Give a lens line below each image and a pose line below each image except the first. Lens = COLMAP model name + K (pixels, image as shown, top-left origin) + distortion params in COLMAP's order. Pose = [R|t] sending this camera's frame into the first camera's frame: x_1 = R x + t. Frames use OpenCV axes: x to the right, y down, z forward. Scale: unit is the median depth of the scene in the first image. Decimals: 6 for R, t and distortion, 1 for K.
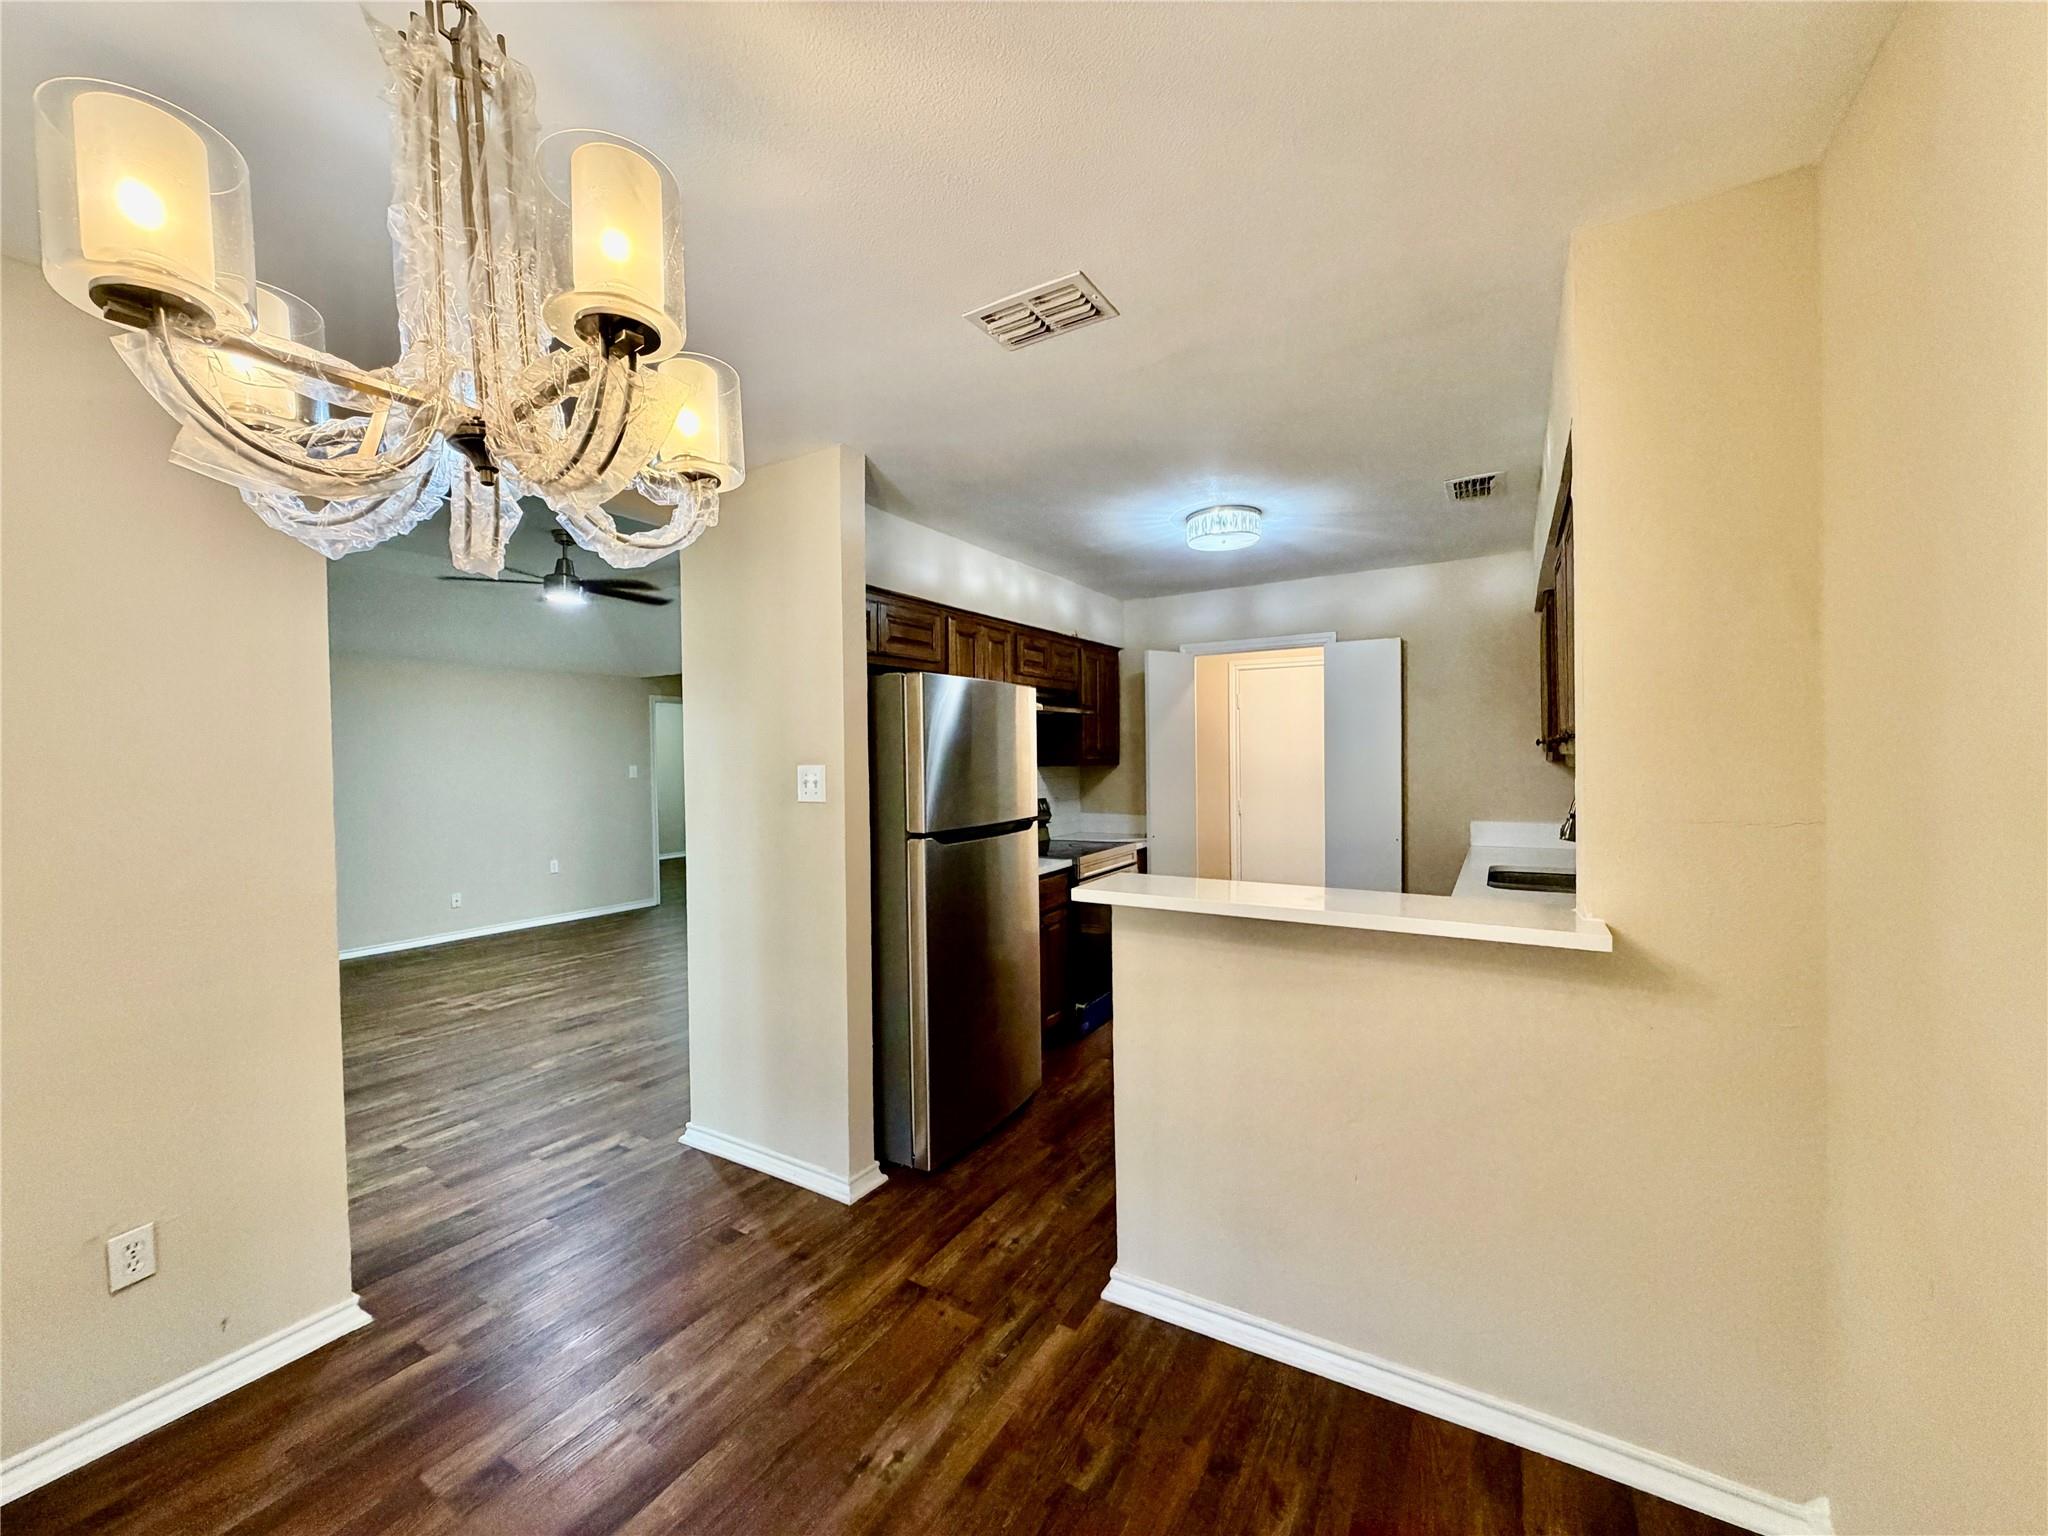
lens RADIAL K [[817.5, 0, 1020.7], [0, 817.5, 772.3], [0, 0, 1]] dist [0.000224, 0.000465]
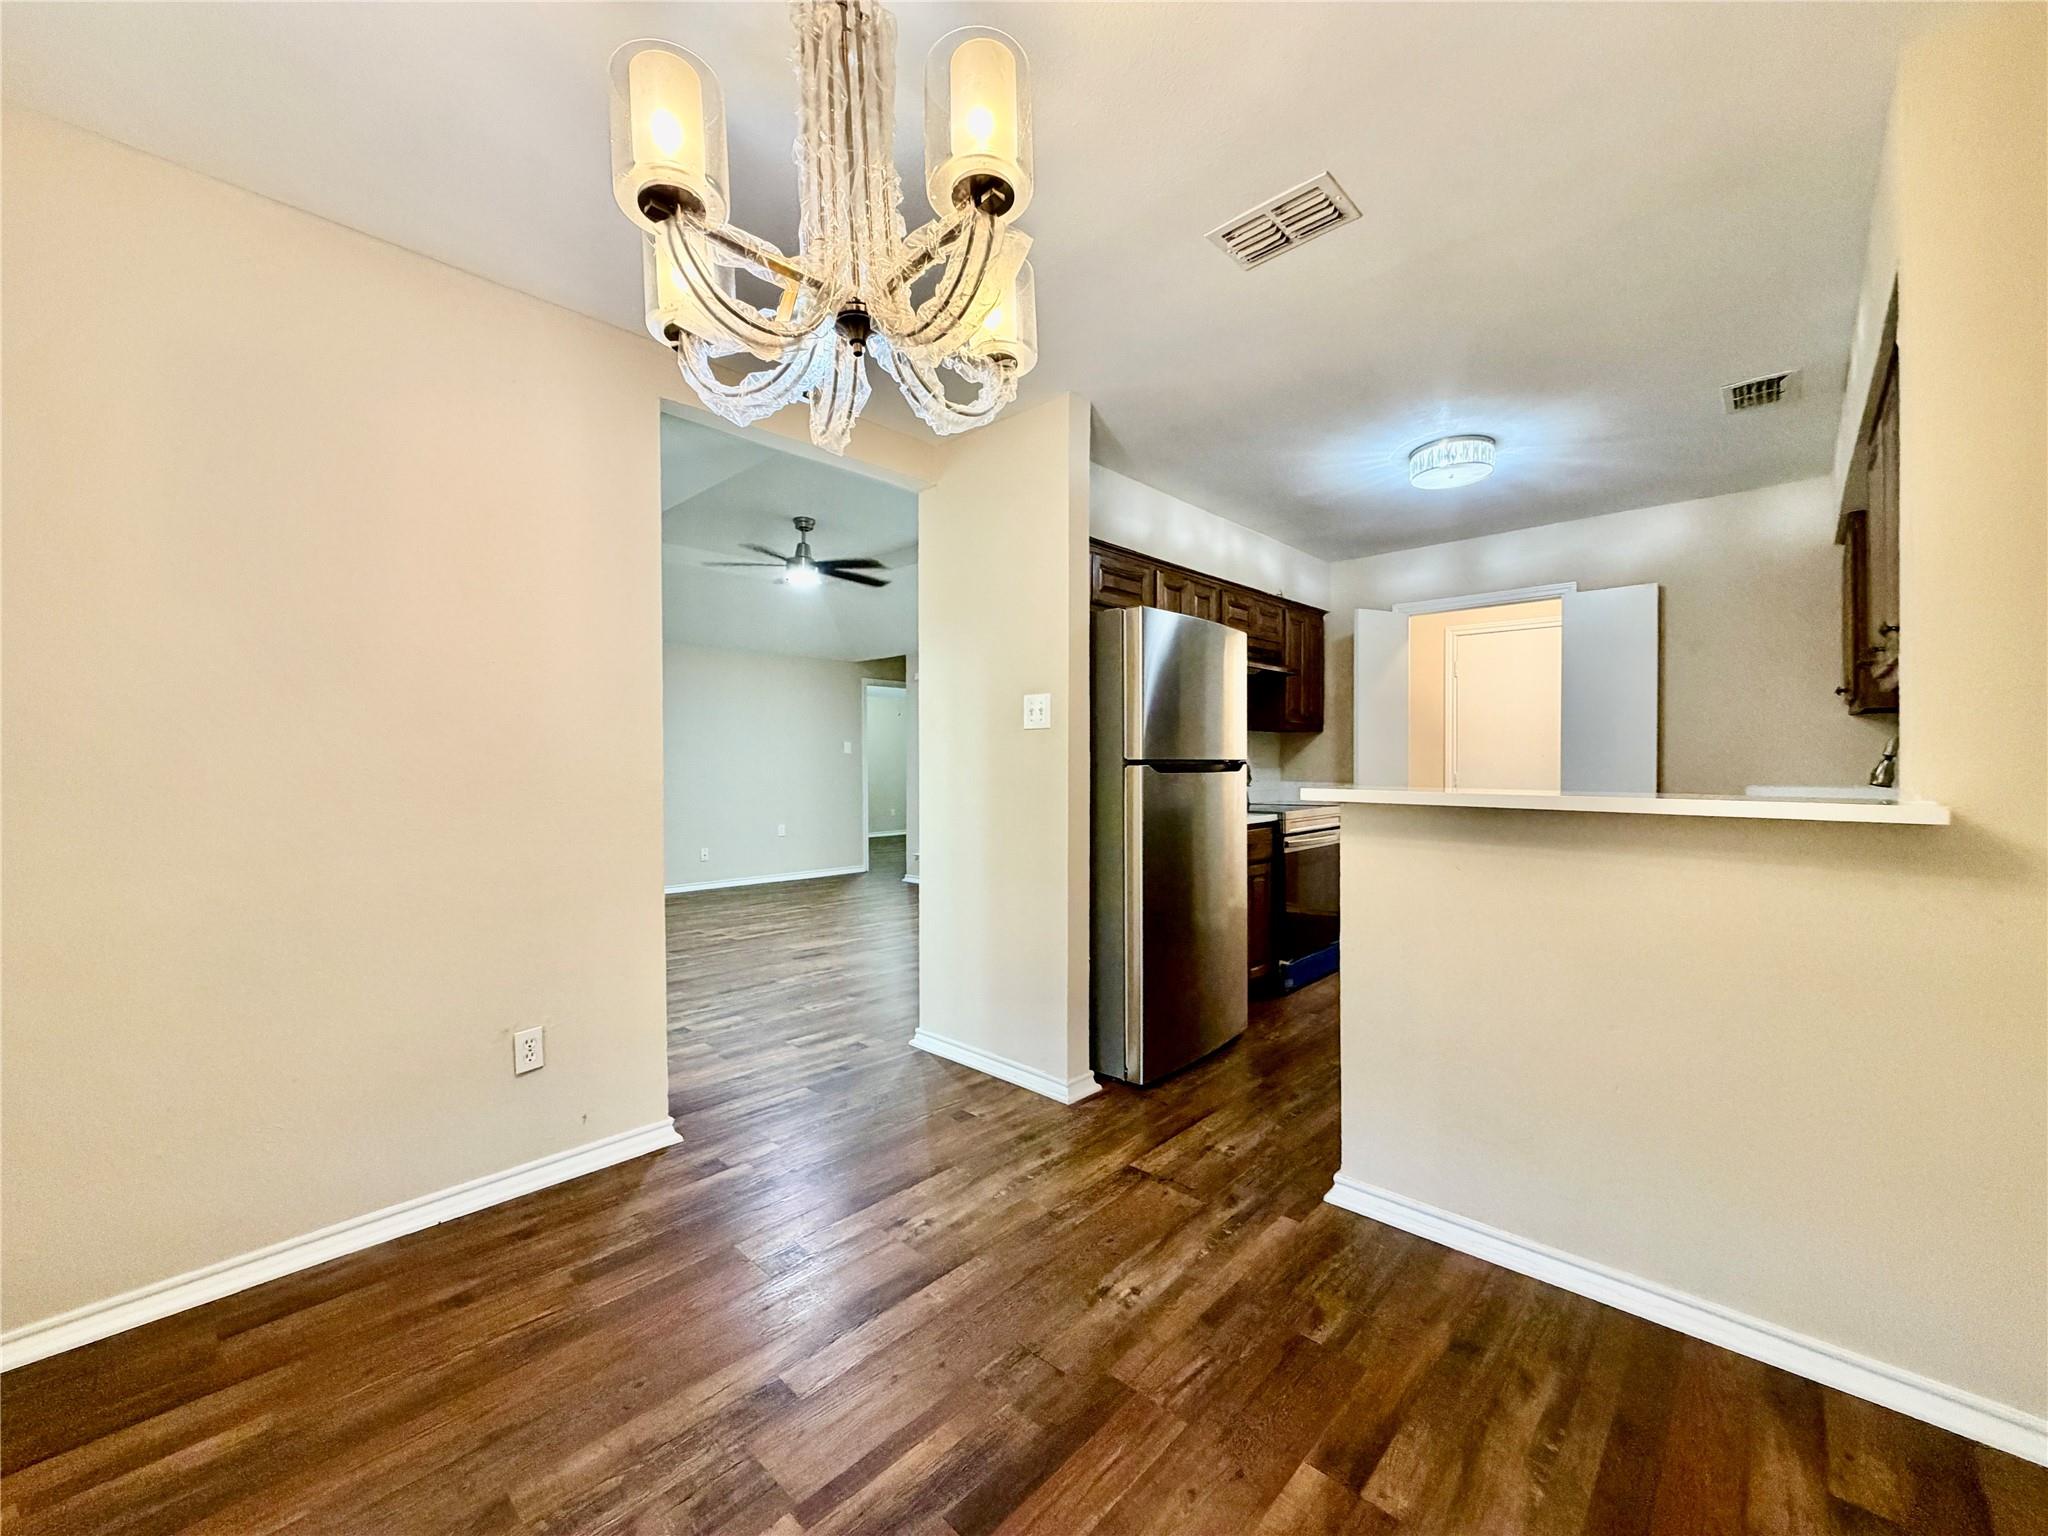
lens RADIAL K [[817.5, 0, 1022.3], [0, 817.5, 767.4], [0, 0, 1]] dist [0.000224, 0.000465]
pose [[0.976936, 0.013405, -0.213109, -0.044626], [-0.014954, 0.999872, -0.005659, 0.093480], [0.213006, 0.008716, 0.977012, -0.052717]]
